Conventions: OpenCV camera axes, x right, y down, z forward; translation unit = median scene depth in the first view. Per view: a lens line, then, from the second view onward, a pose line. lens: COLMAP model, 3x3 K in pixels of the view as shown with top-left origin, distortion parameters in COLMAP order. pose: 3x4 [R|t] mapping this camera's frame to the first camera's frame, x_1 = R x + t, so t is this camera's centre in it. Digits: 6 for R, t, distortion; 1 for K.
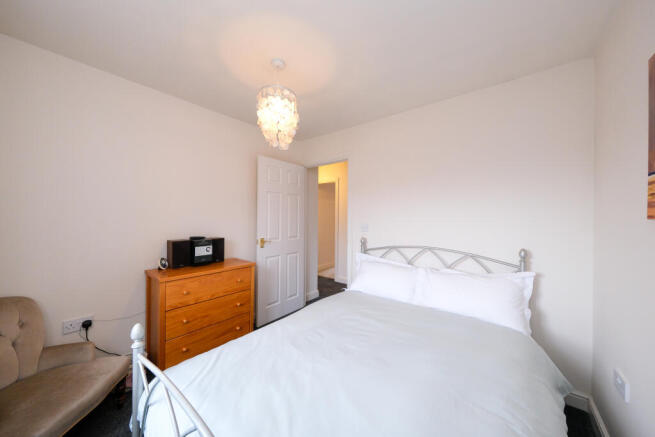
lens RADIAL K [[226.3, 0, 327.6], [0, 226.3, 218.4], [0, 0, 1]] dist [-0.000280, 0.000355]
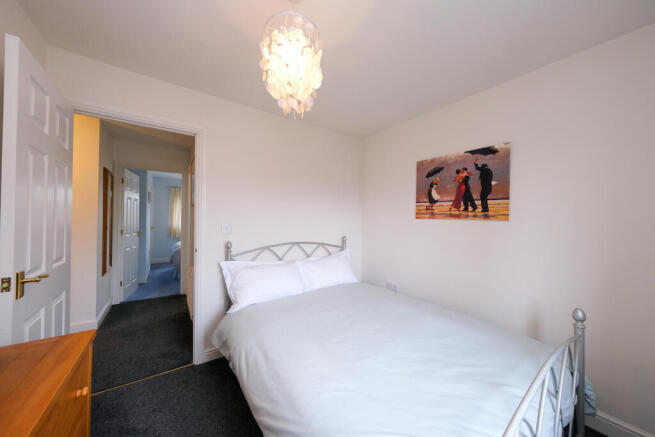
lens RADIAL K [[226.3, 0, 327.1], [0, 226.3, 217.3], [0, 0, 1]] dist [-0.000280, 0.000355]
pose [[0.253495, 0.008102, 0.967303, -0.615978], [0.002469, 0.999956, -0.009022, 0.007515], [-0.967334, 0.004675, 0.253464, 0.516708]]
